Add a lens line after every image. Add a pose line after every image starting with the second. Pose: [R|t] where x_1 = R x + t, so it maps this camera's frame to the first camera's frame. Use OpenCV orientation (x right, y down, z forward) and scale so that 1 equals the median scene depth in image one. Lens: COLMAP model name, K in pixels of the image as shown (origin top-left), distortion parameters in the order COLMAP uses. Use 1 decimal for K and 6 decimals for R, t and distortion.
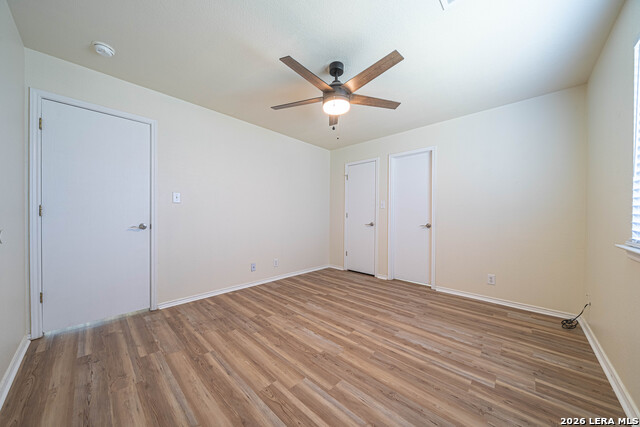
lens RADIAL K [[219.2, 0, 322.6], [0, 219.2, 215.0], [0, 0, 1]] dist [-0.002788, -0.000088]
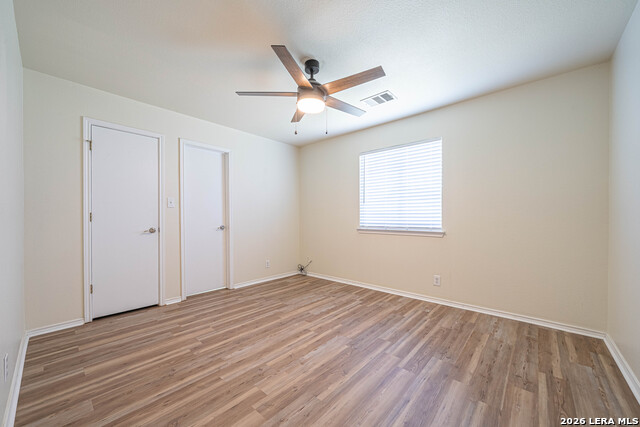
lens RADIAL K [[232.5, 0, 319.0], [0, 232.5, 216.4], [0, 0, 1]] dist [-0.003148, -0.000036]
pose [[0.005621, 0.000704, 0.999984, -0.769288], [-0.002193, 0.999997, -0.000692, -0.002533], [-0.999982, -0.002189, 0.005623, 0.768494]]
